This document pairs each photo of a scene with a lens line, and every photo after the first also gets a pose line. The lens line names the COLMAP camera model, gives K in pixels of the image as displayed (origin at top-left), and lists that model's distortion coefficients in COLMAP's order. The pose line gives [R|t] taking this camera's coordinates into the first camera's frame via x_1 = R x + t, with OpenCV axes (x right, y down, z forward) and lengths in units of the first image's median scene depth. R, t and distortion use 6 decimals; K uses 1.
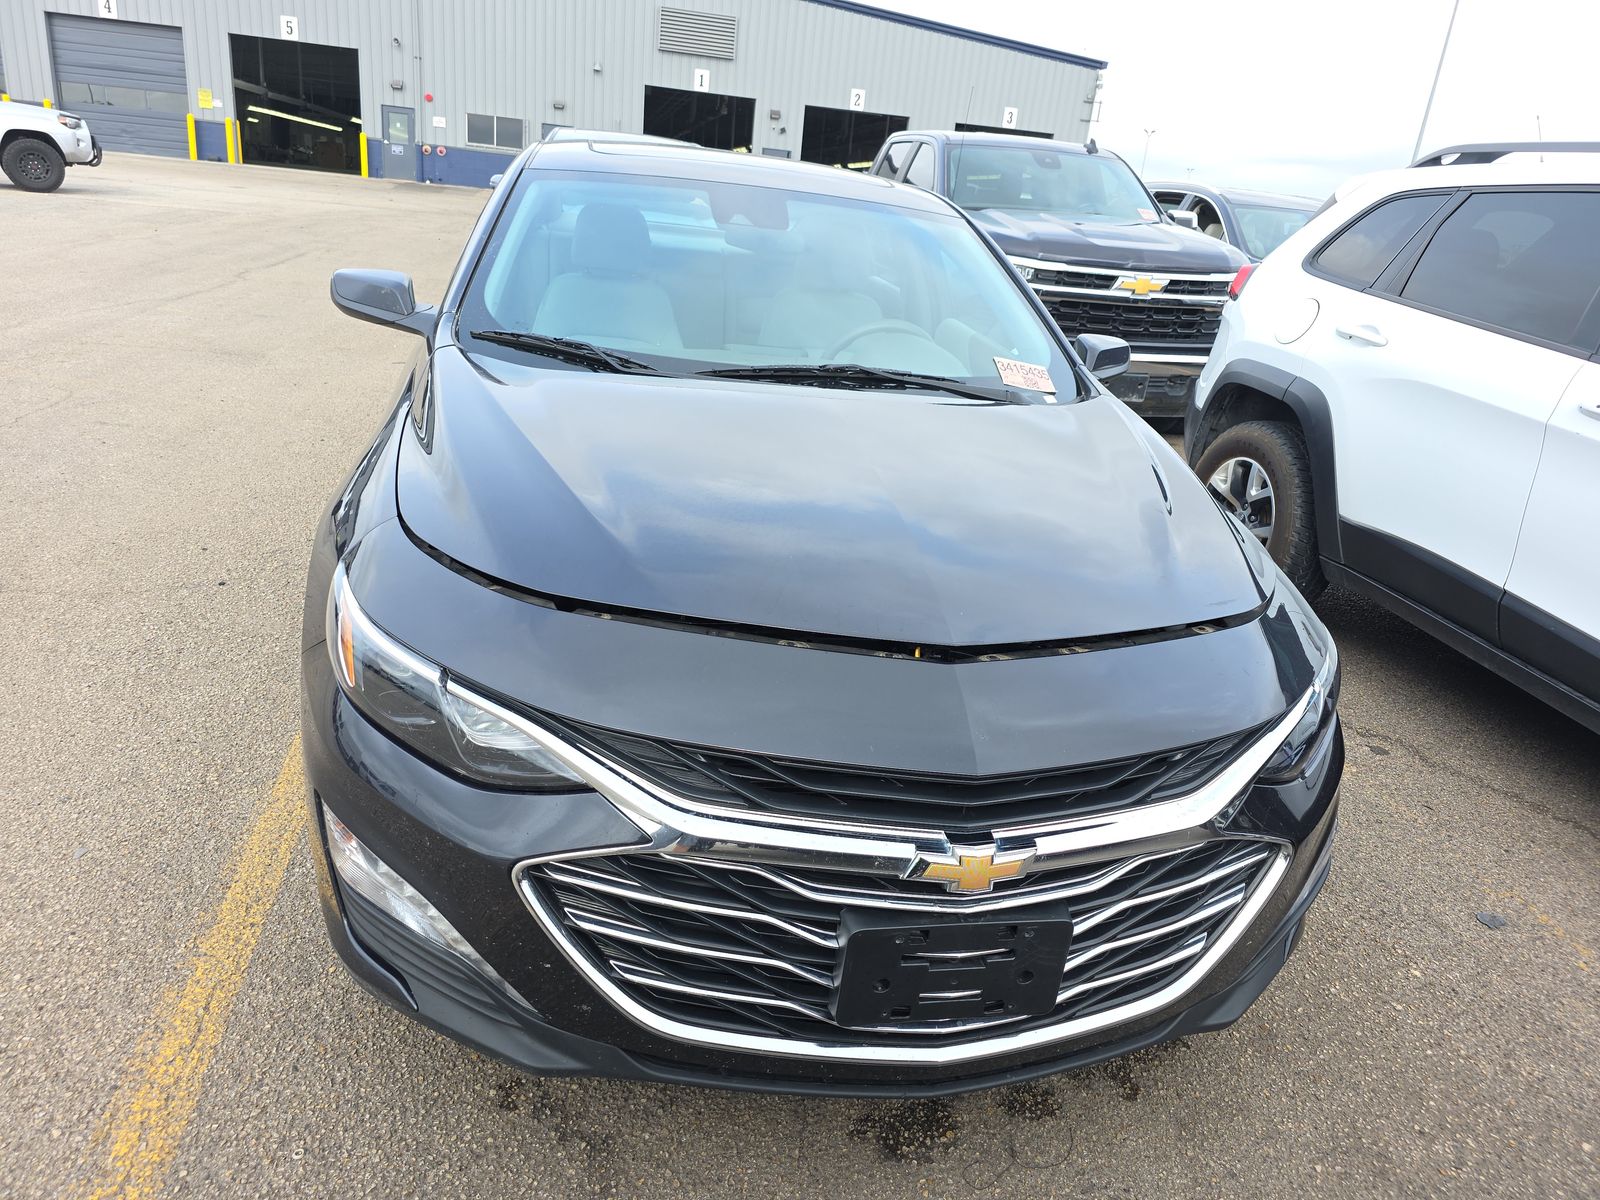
lens RADIAL K [[1204.8, 0, 839.9], [0, 1204.8, 585.1], [0, 0, 1]] dist [0.050401, -0.076915]
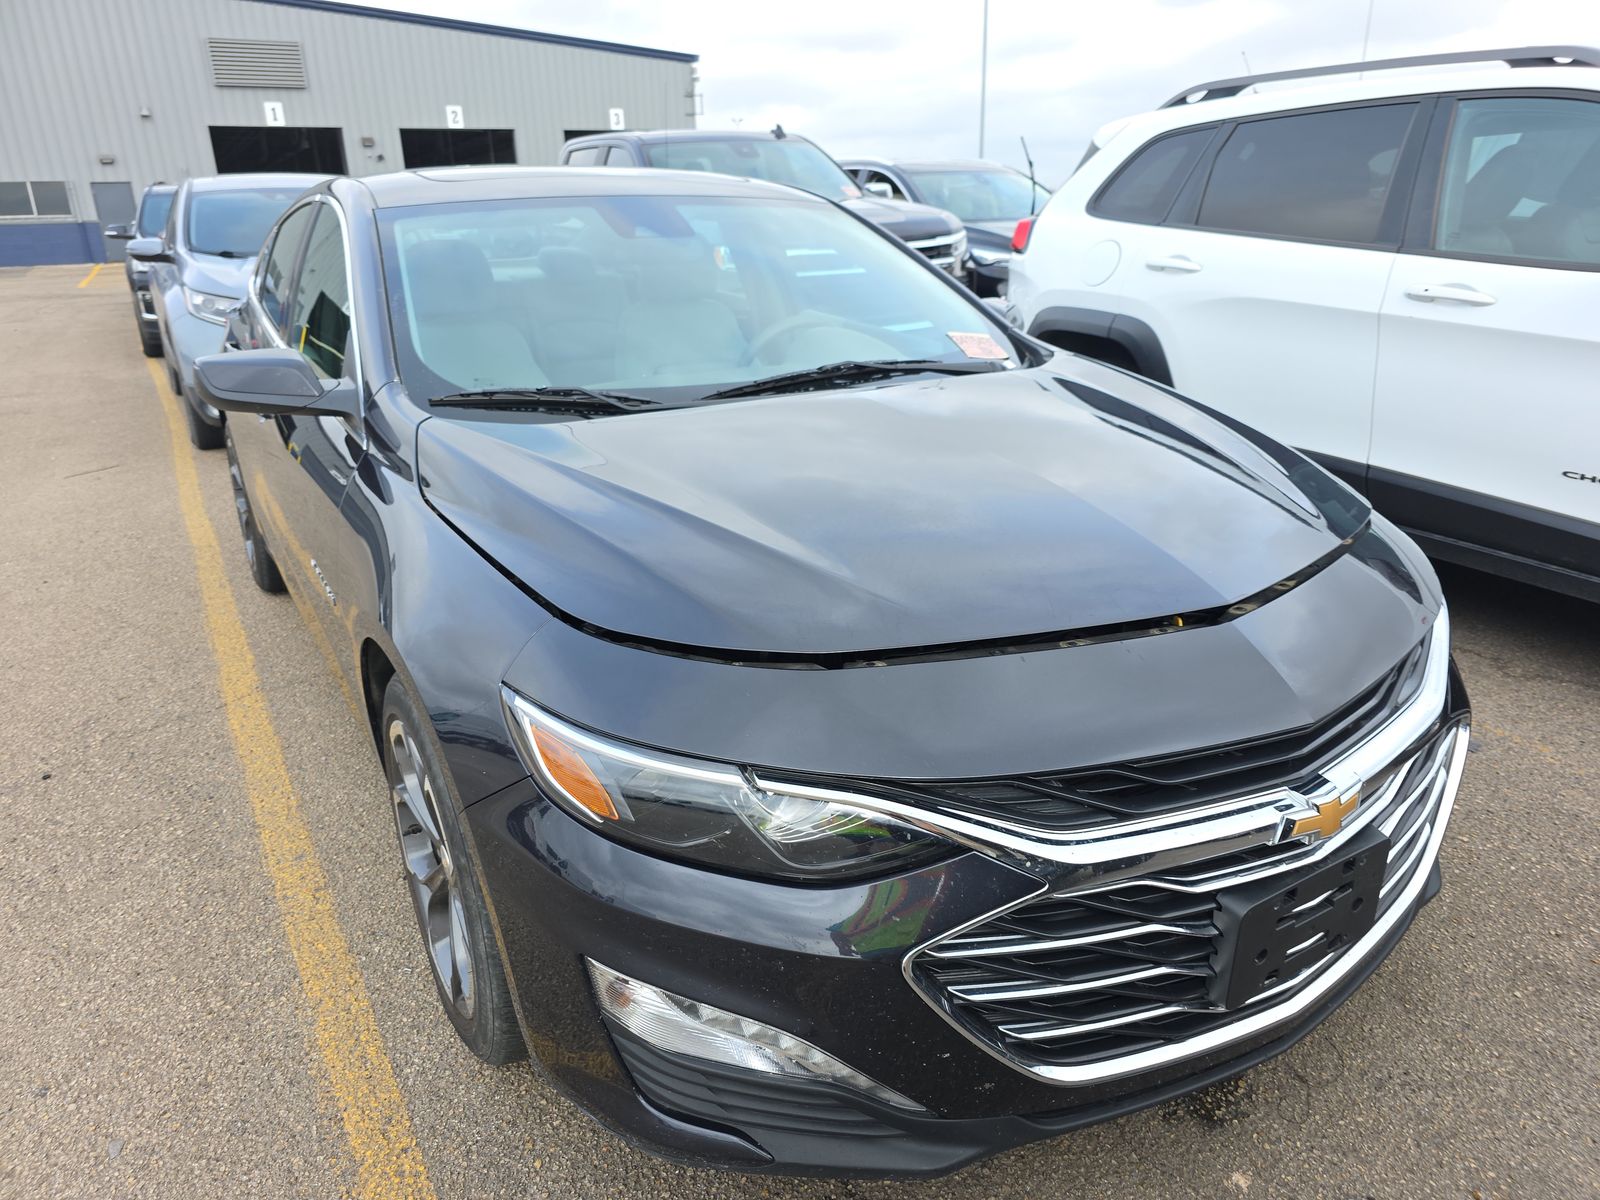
lens RADIAL K [[1188.4, 0, 800.0], [0, 1188.4, 600.0], [0, 0, 1]] dist [0.020755, -0.026724]
pose [[0.922500, -0.230239, 0.309811, -0.359898], [0.226572, 0.972796, 0.048298, -0.053846], [-0.312503, 0.025639, 0.949571, 0.127719]]
